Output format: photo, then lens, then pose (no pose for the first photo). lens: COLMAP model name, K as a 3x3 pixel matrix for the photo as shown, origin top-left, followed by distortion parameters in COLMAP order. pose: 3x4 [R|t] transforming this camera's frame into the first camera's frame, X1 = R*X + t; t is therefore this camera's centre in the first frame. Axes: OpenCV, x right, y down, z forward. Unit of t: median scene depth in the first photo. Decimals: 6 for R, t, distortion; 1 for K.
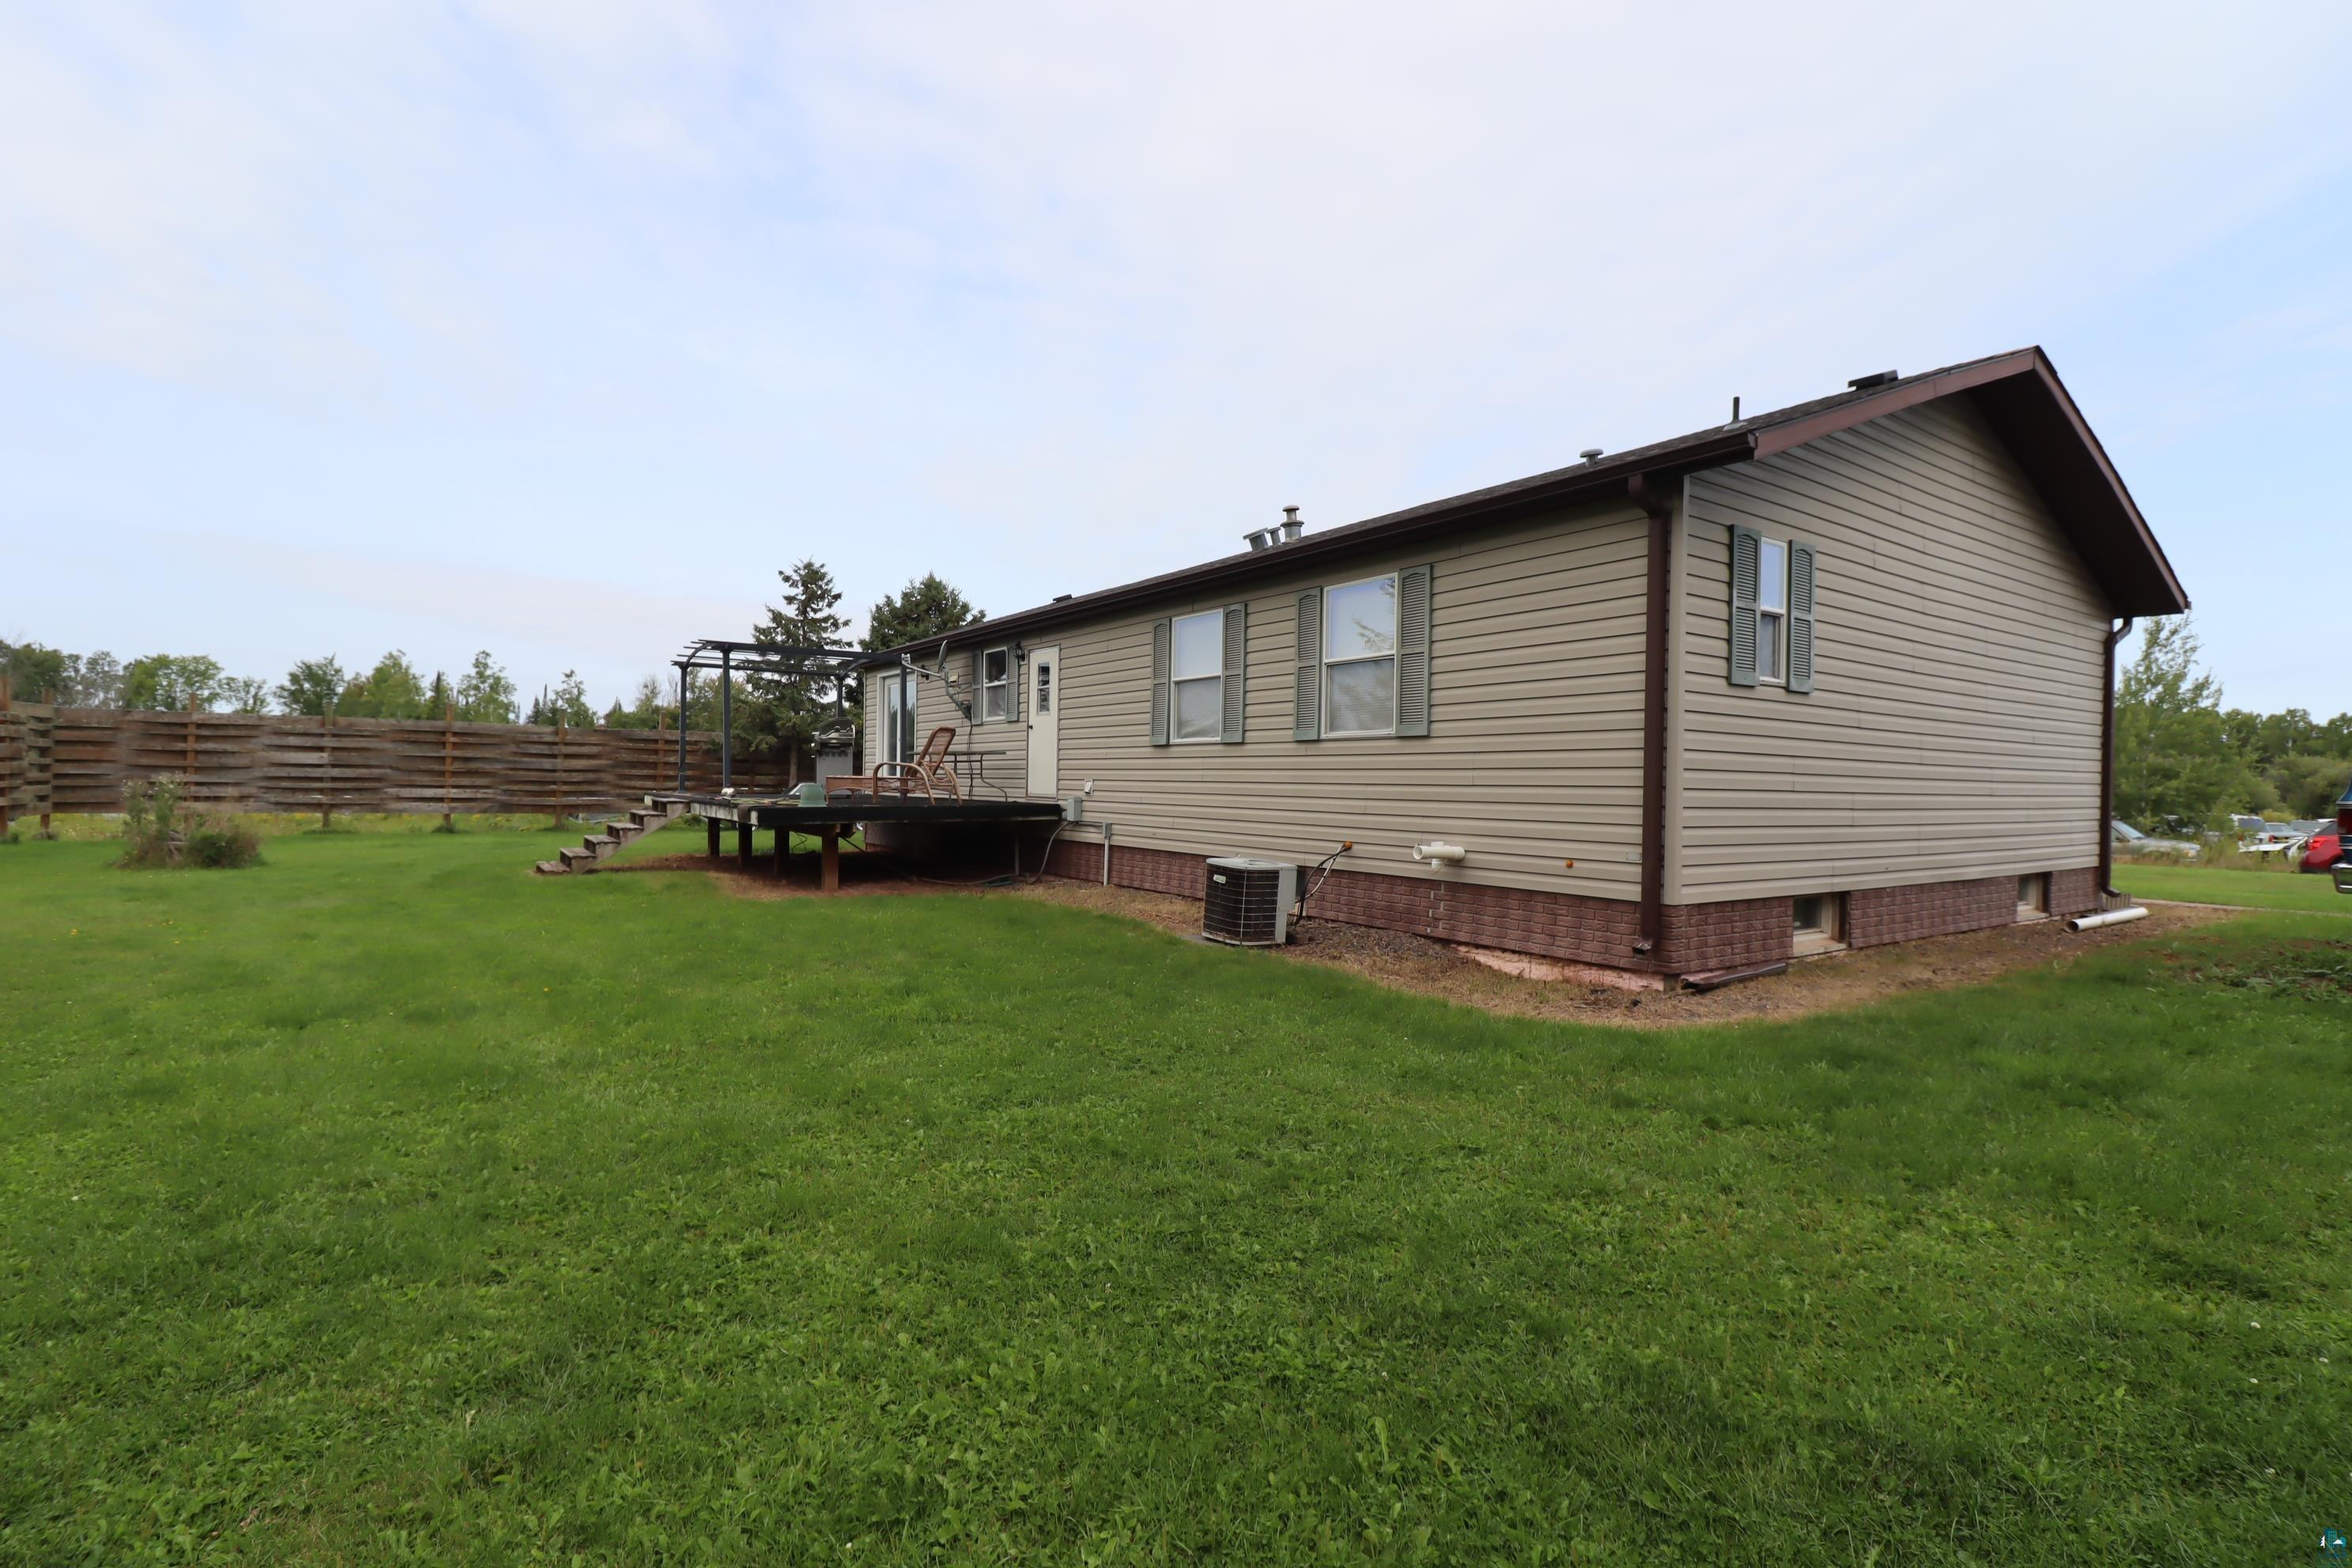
lens RADIAL K [[1098.7, 0, 1187.0], [0, 1098.7, 783.7], [0, 0, 1]] dist [0.002815, -0.014818]
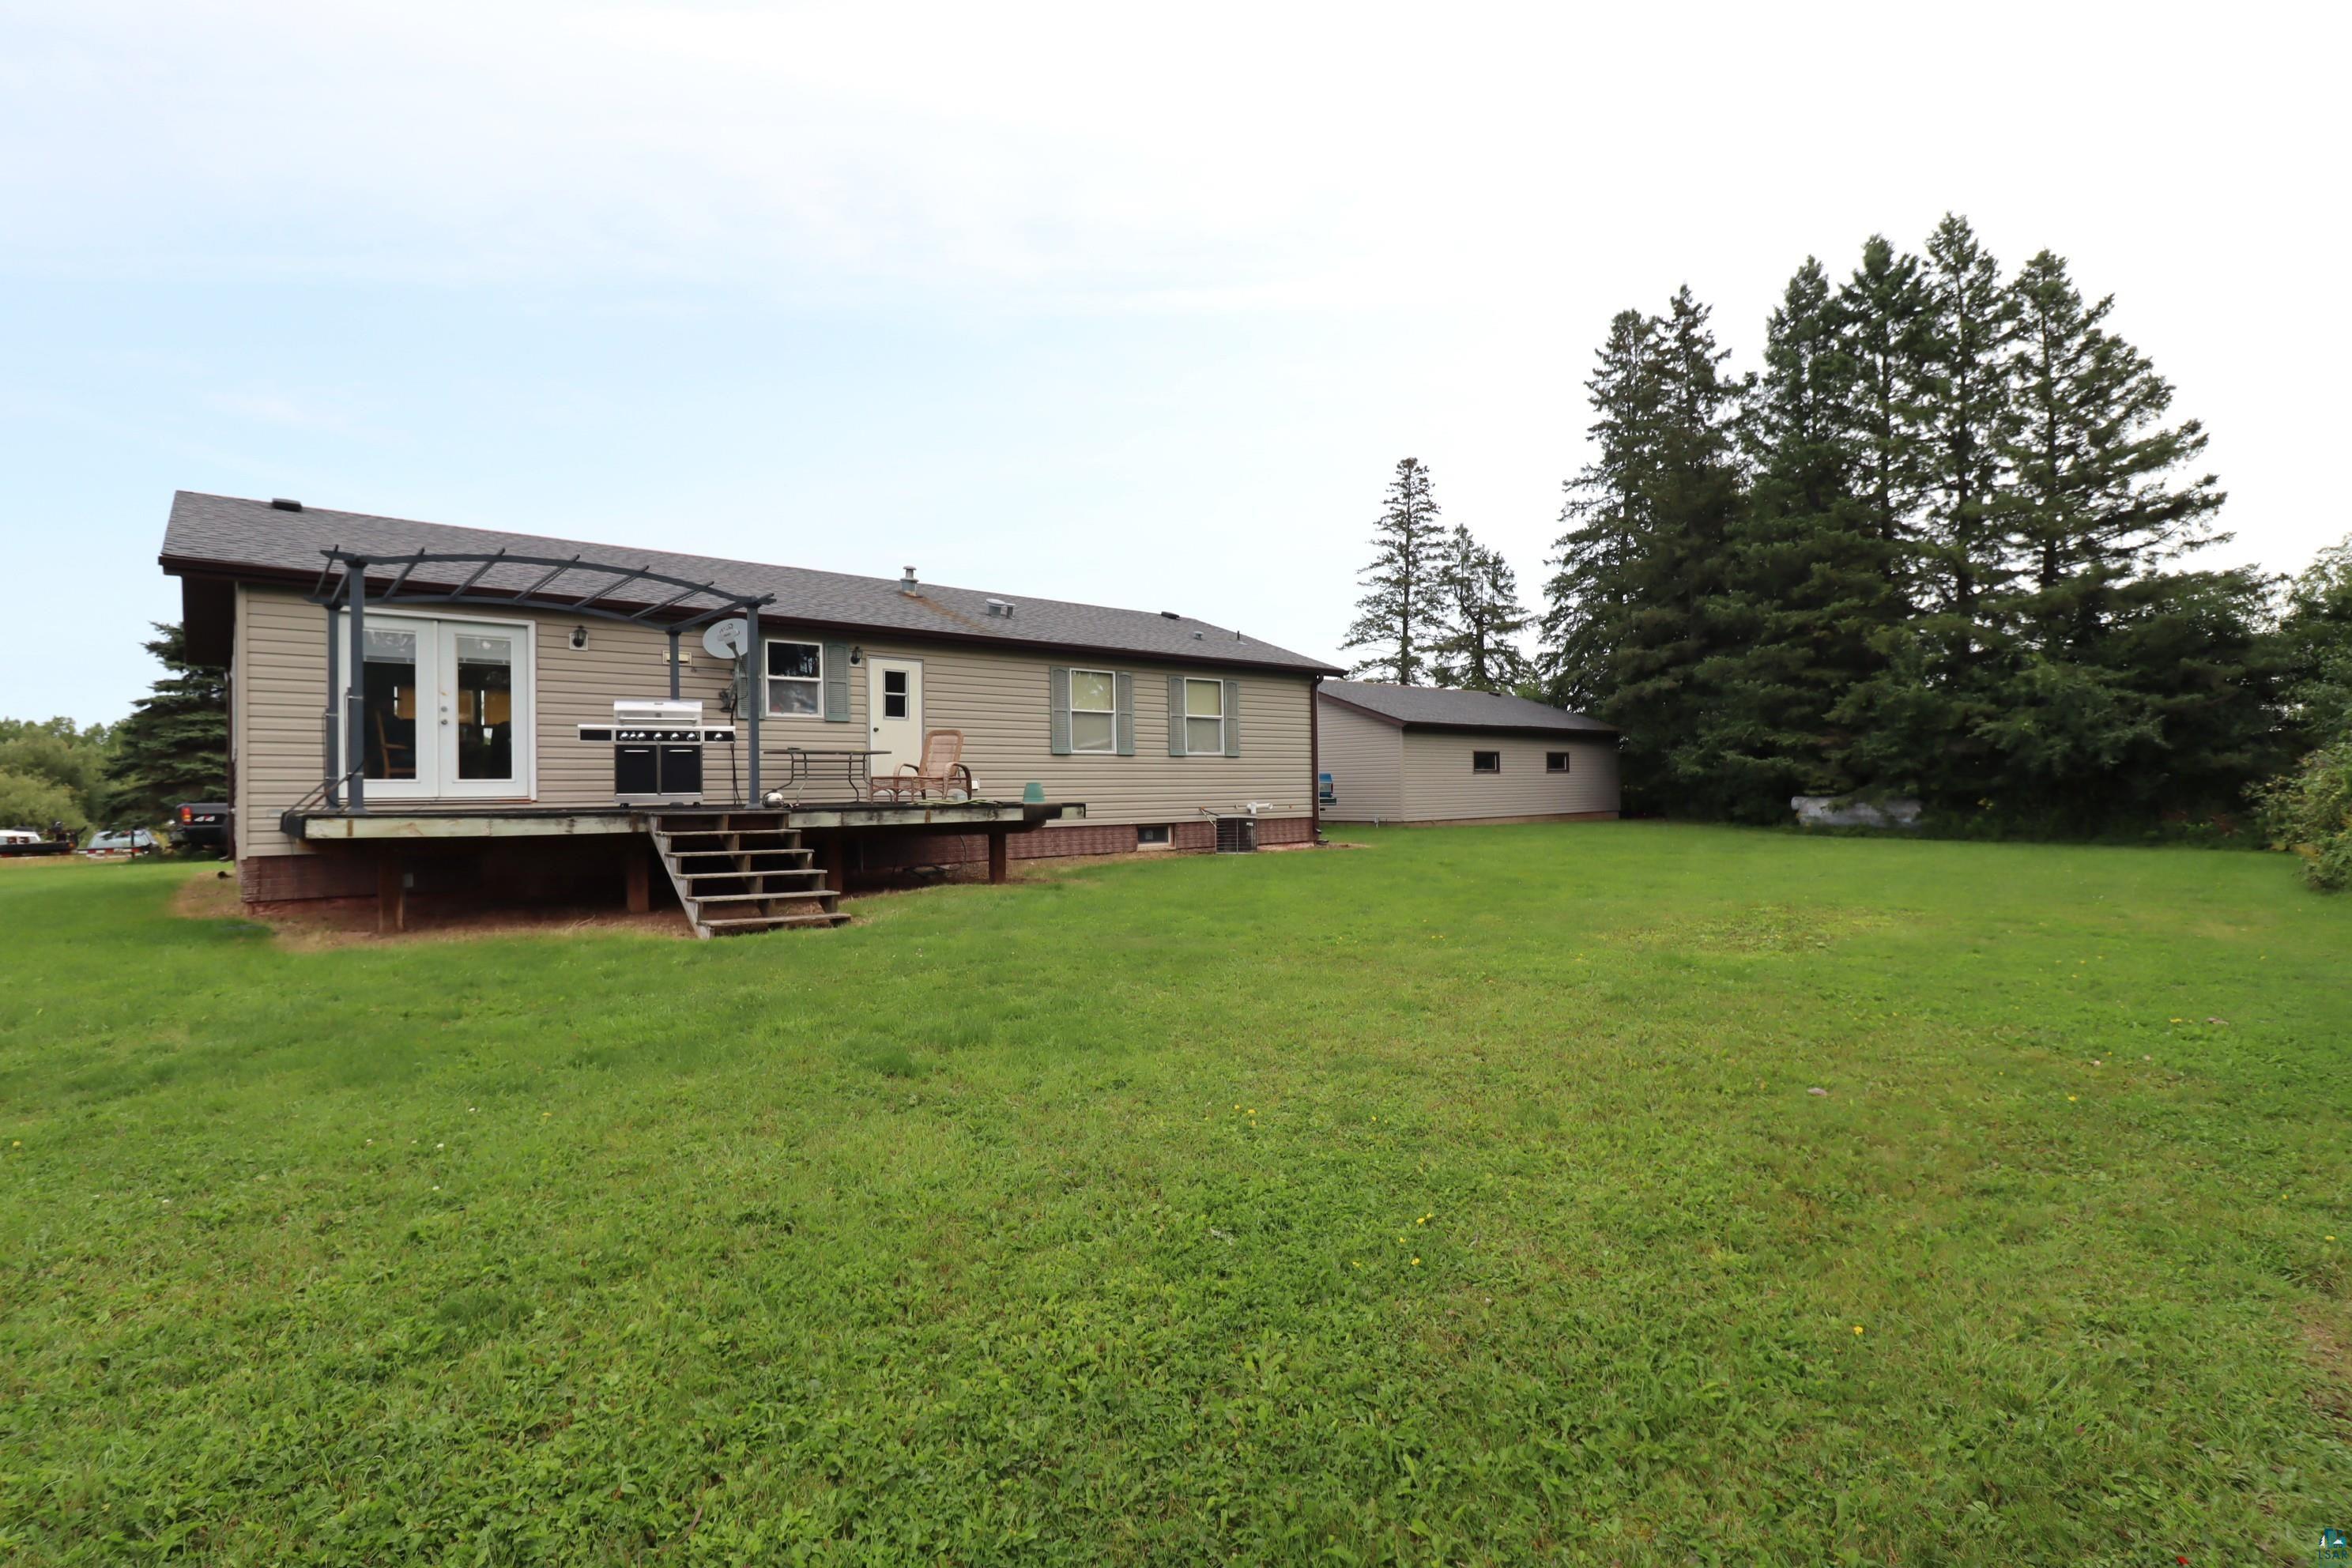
lens RADIAL K [[1098.7, 0, 1187.0], [0, 1098.7, 783.7], [0, 0, 1]] dist [0.002815, -0.014818]
pose [[-0.111574, -0.015195, 0.993640, -1.293664], [0.005178, 0.999861, 0.015872, -0.015839], [-0.993743, 0.006916, -0.111480, 0.868044]]
